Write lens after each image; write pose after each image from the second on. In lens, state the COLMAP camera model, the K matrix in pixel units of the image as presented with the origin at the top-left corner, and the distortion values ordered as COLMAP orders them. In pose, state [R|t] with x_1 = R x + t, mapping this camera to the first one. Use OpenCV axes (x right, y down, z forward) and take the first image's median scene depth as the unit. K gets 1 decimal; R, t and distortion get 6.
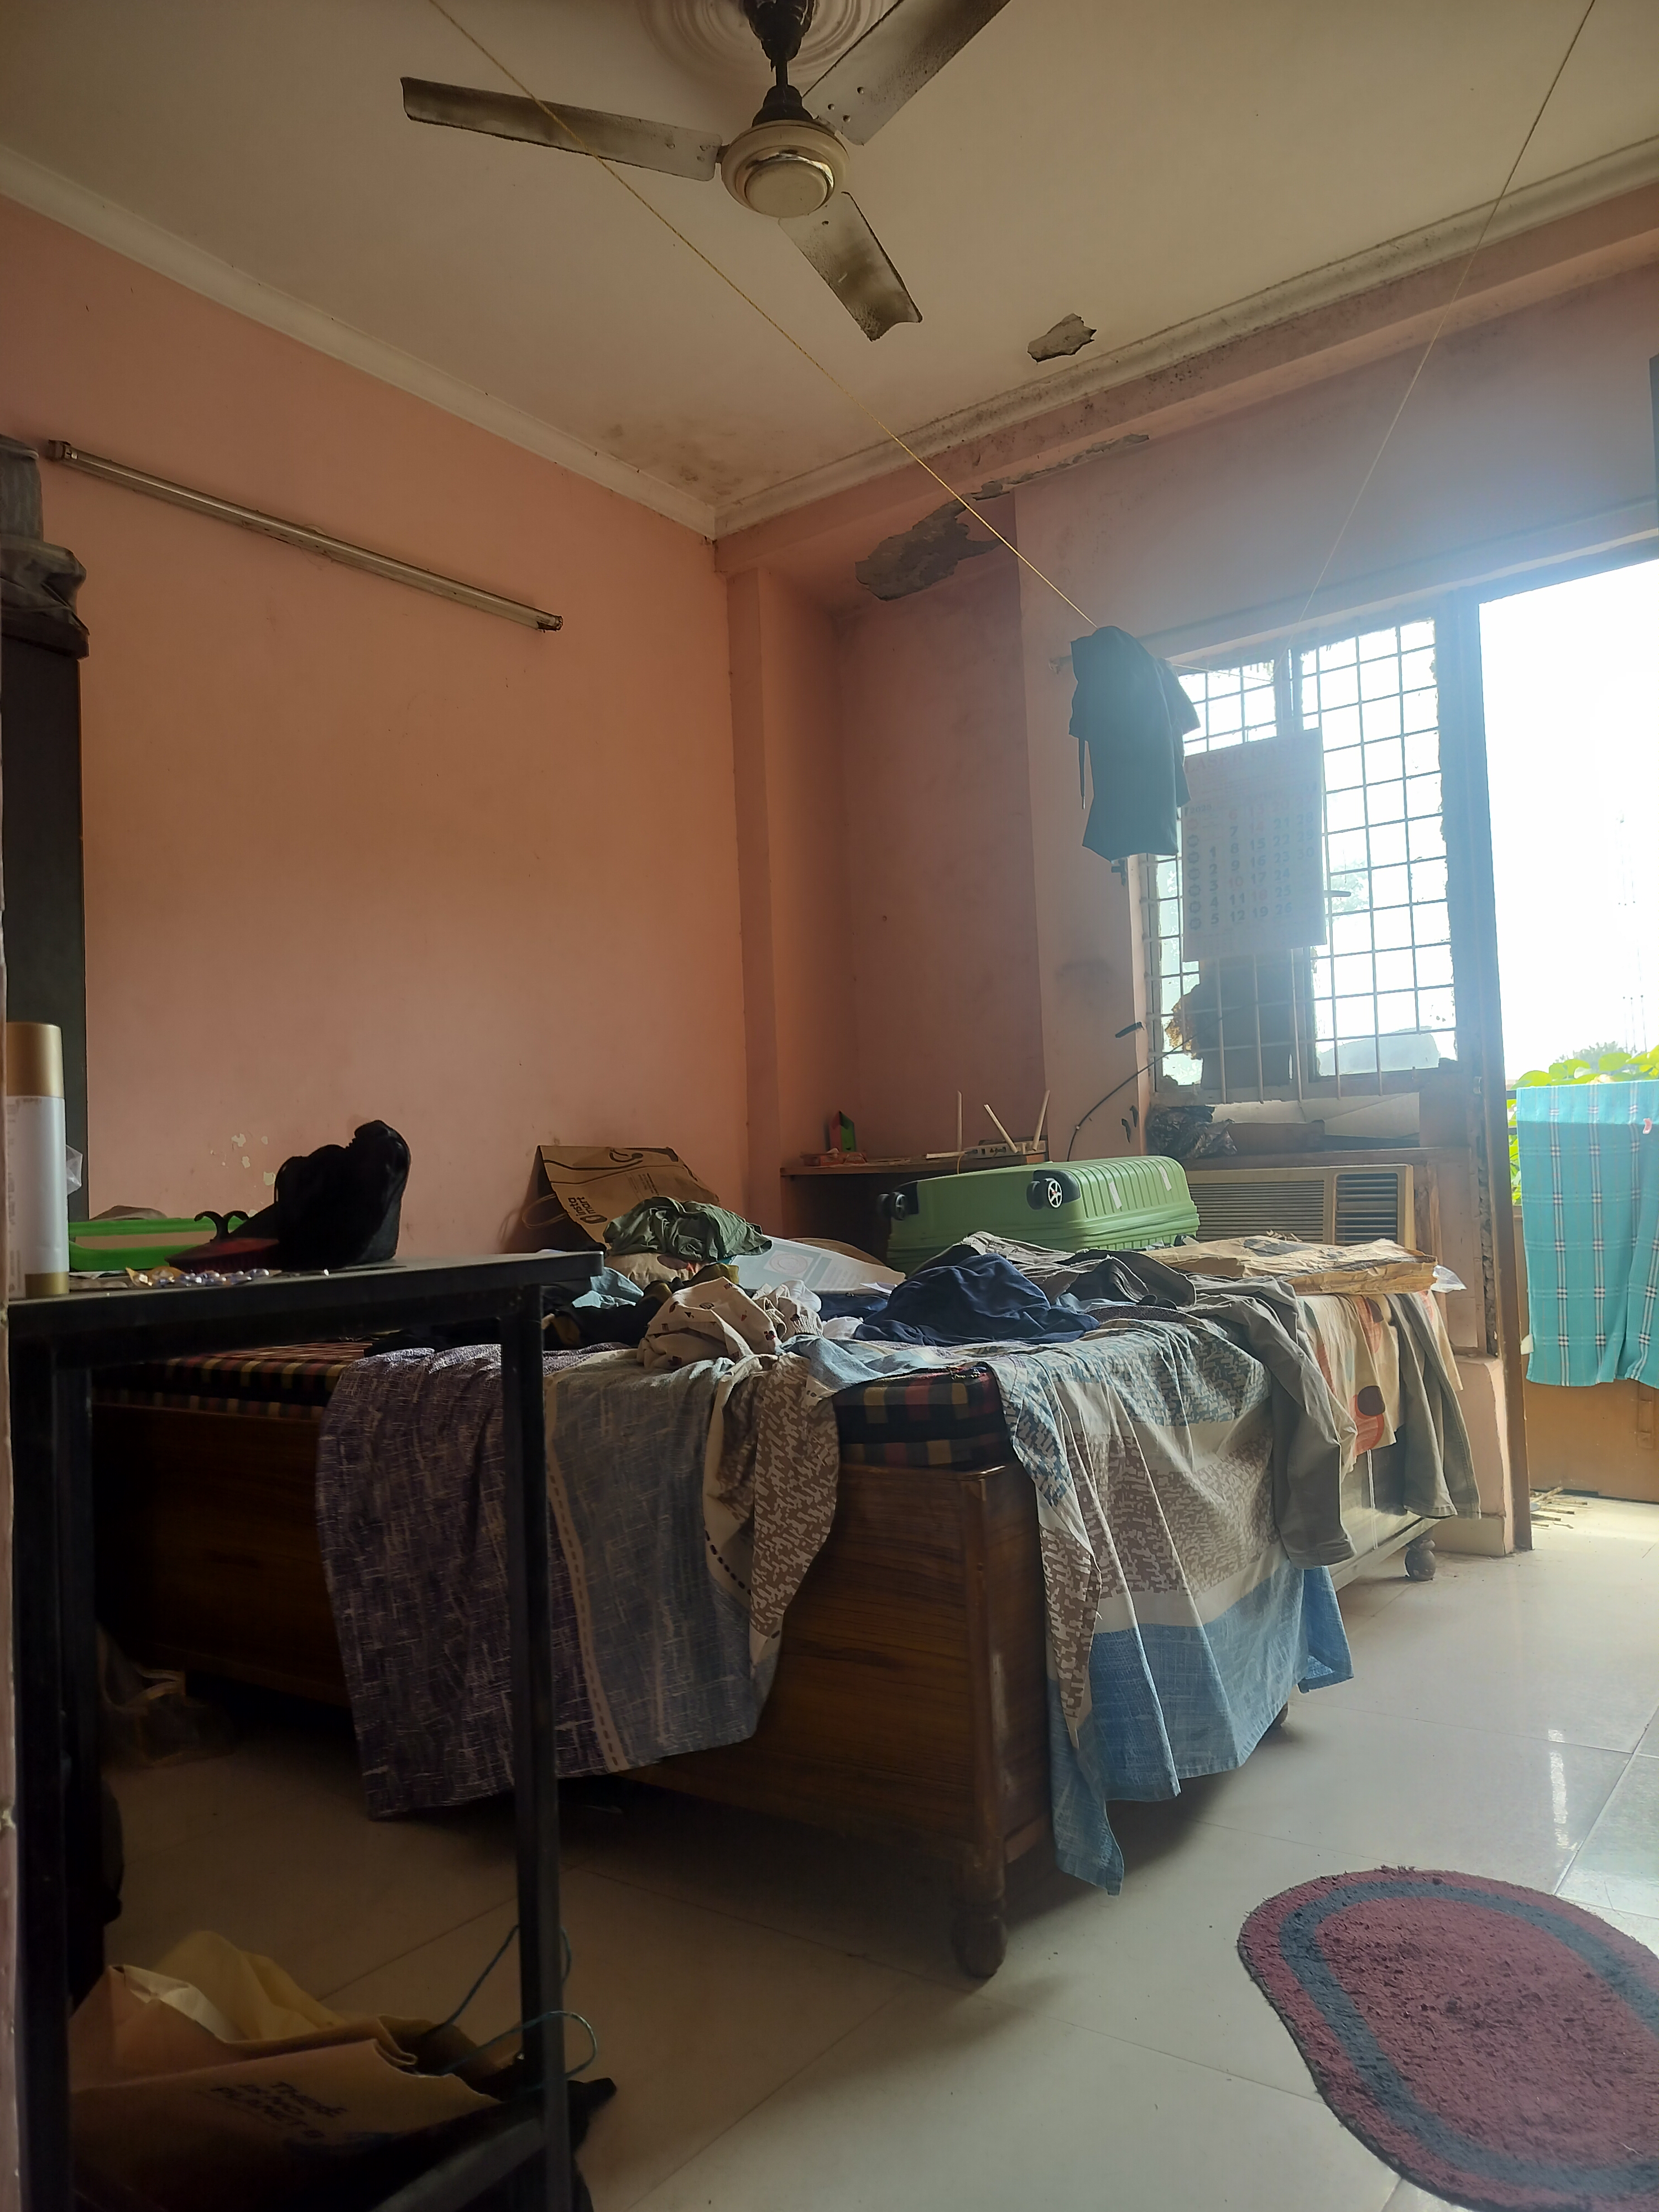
lens RADIAL K [[1547.1, 0, 816.2], [0, 1547.1, 1108.7], [0, 0, 1]] dist [0.128336, -0.206633]
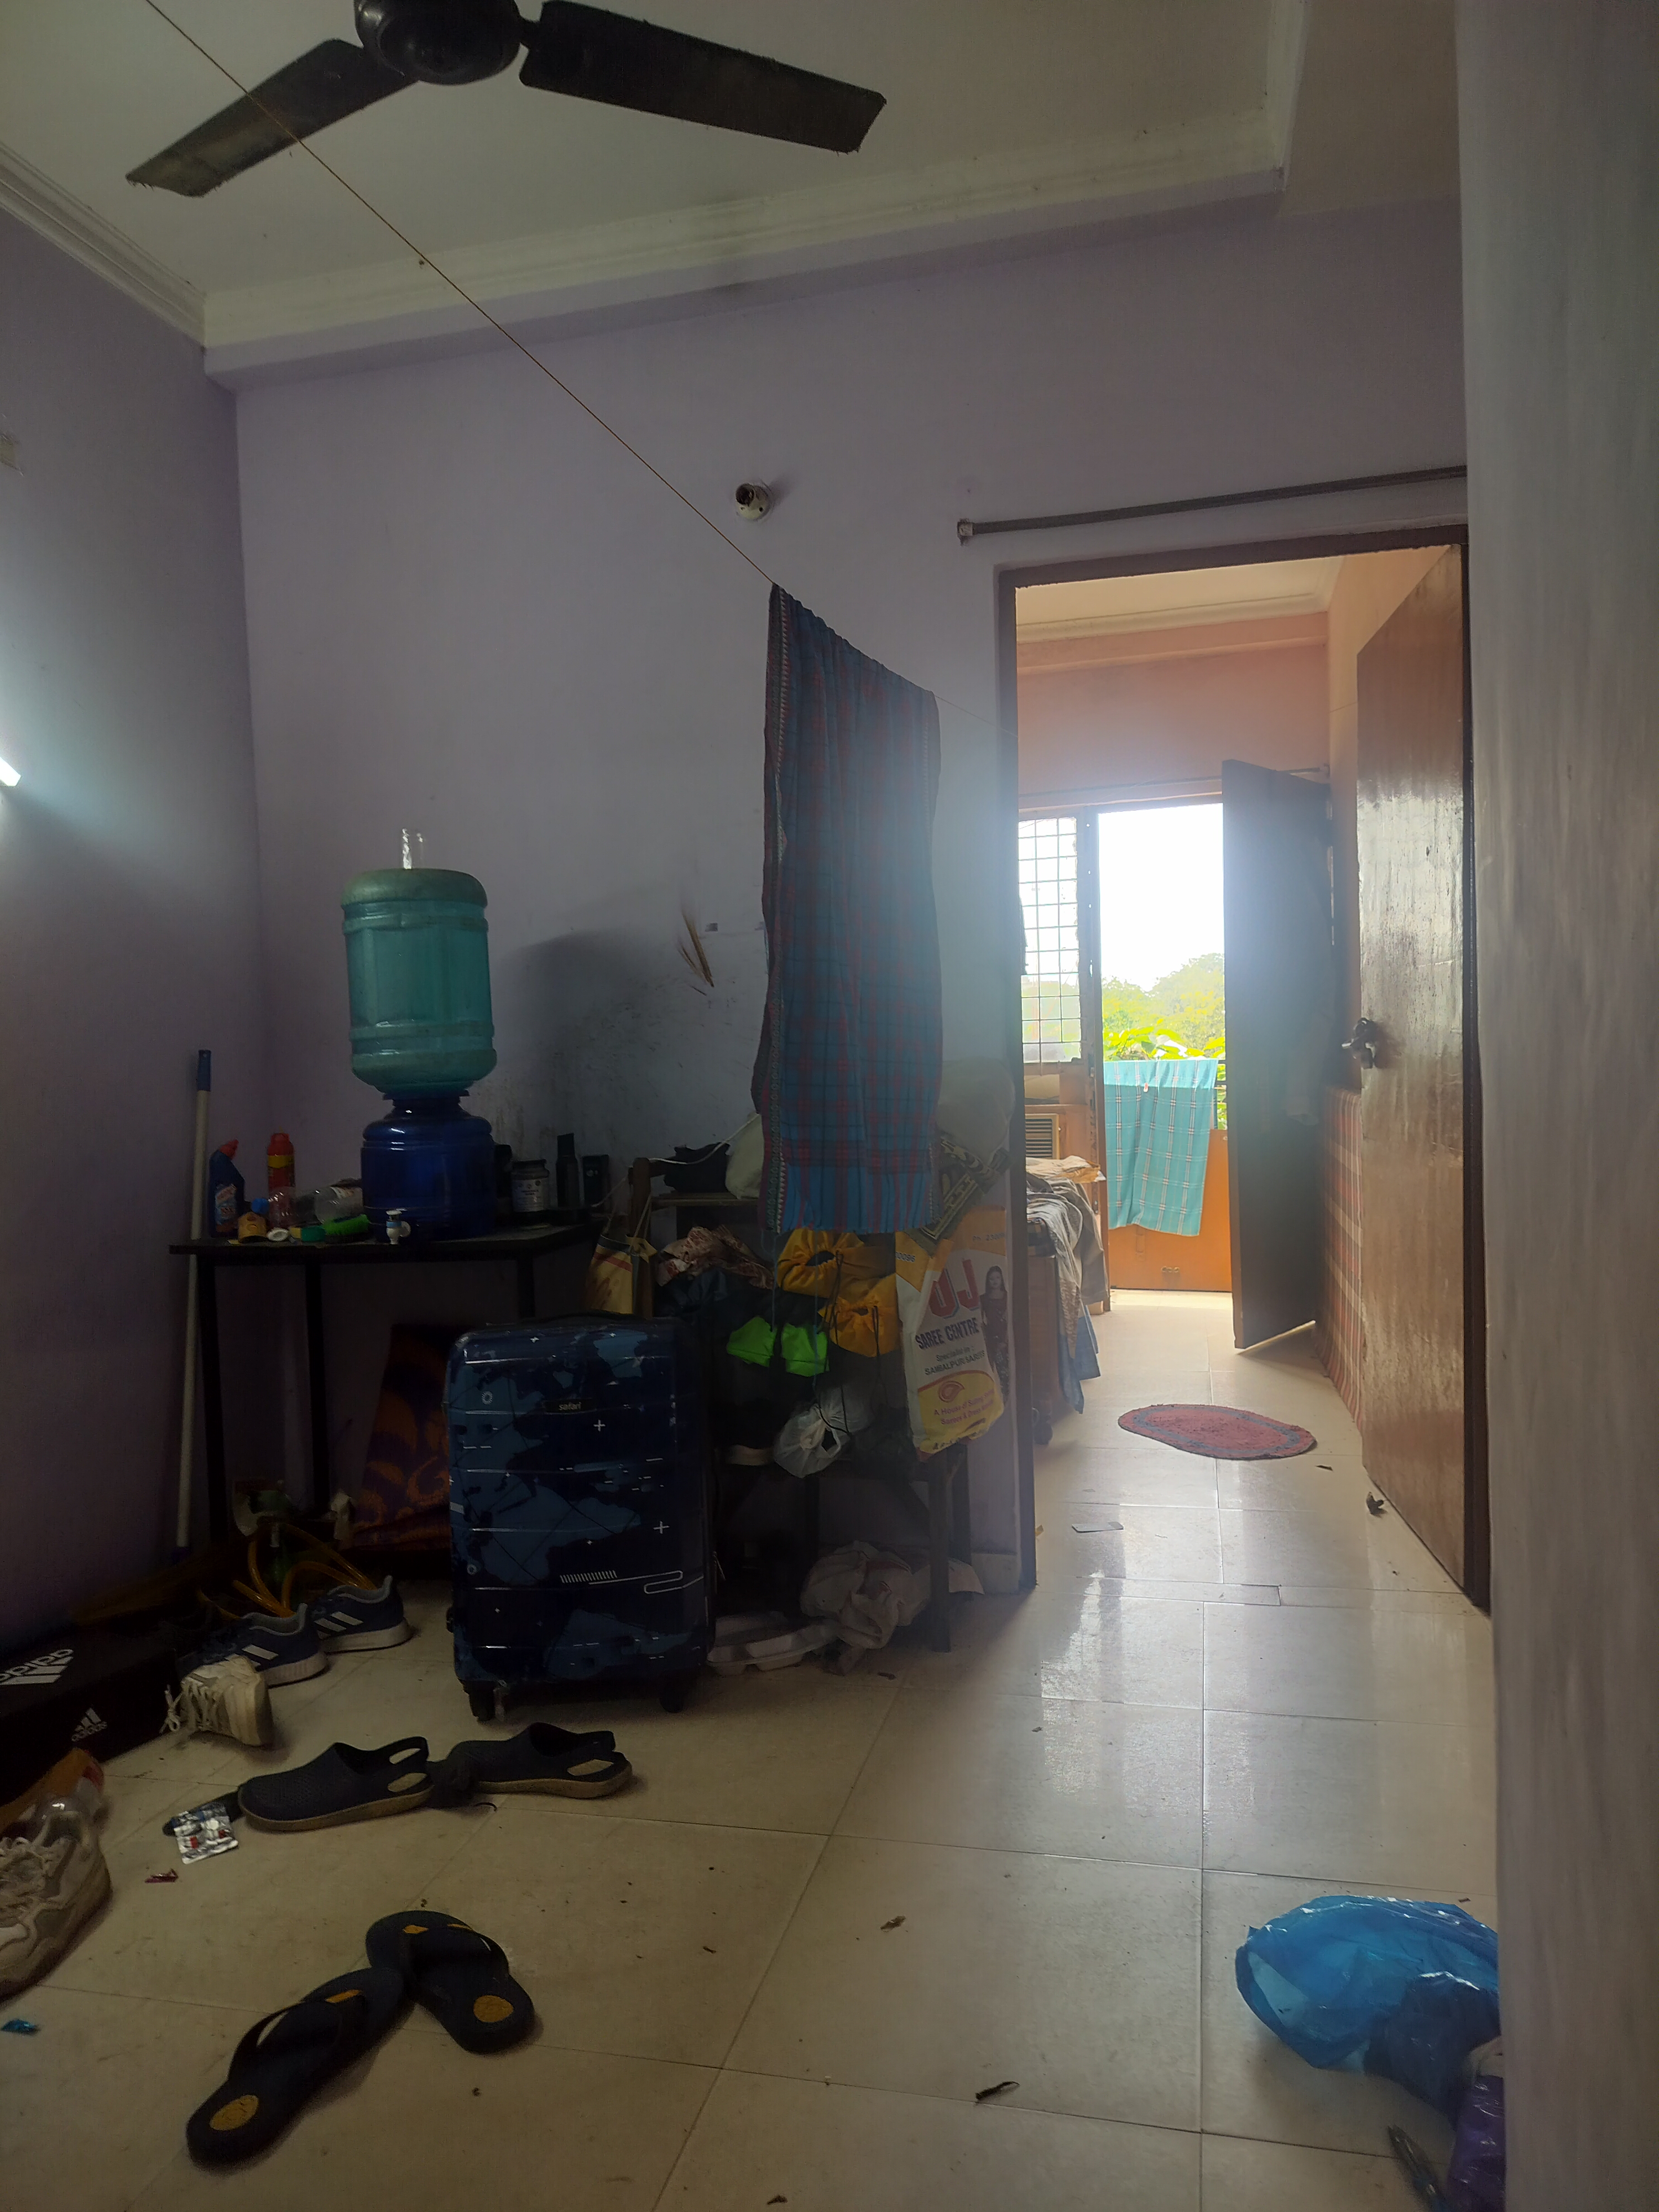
lens RADIAL K [[1547.1, 0, 816.2], [0, 1547.1, 1108.7], [0, 0, 1]] dist [0.128336, -0.206633]
pose [[0.920251, -0.005997, 0.391284, -0.607782], [-0.021345, 0.997625, 0.065489, -0.084982], [-0.390747, -0.068618, 0.917937, -0.583732]]
